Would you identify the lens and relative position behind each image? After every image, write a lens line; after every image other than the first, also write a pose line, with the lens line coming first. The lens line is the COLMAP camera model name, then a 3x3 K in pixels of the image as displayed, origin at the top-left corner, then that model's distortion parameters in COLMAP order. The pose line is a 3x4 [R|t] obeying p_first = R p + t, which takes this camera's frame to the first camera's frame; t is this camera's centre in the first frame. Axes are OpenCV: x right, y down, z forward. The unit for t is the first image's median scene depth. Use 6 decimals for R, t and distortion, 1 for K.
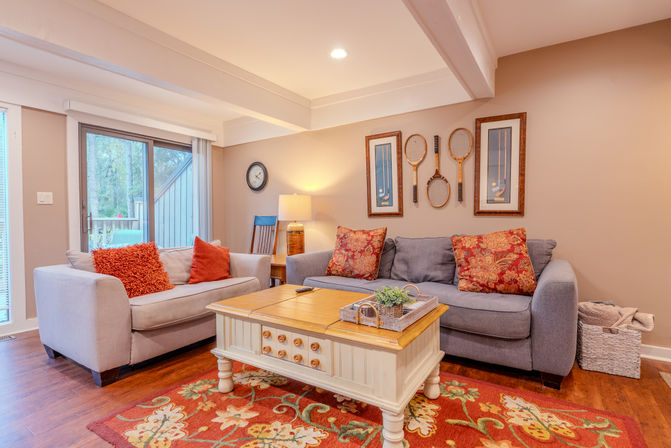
lens RADIAL K [[333.8, 0, 335.0], [0, 333.8, 224.8], [0, 0, 1]] dist [-0.004890, -0.000703]
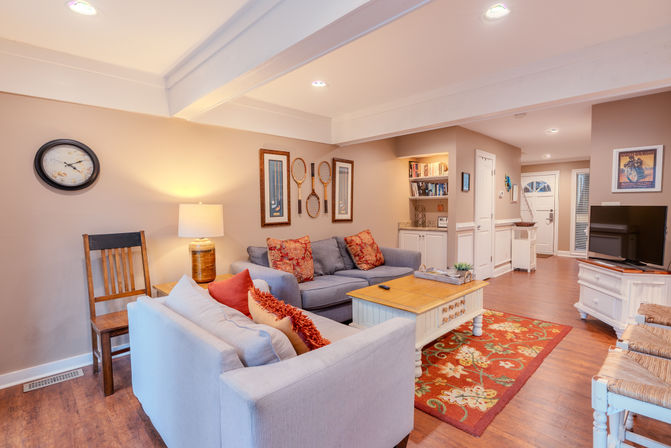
lens RADIAL K [[333.8, 0, 335.0], [0, 333.8, 224.7], [0, 0, 1]] dist [-0.004890, -0.000703]
pose [[0.232619, -0.045252, 0.971515, -0.970826], [0.034660, 0.998668, 0.038218, -0.071249], [-0.971950, 0.024783, 0.233877, 0.613722]]
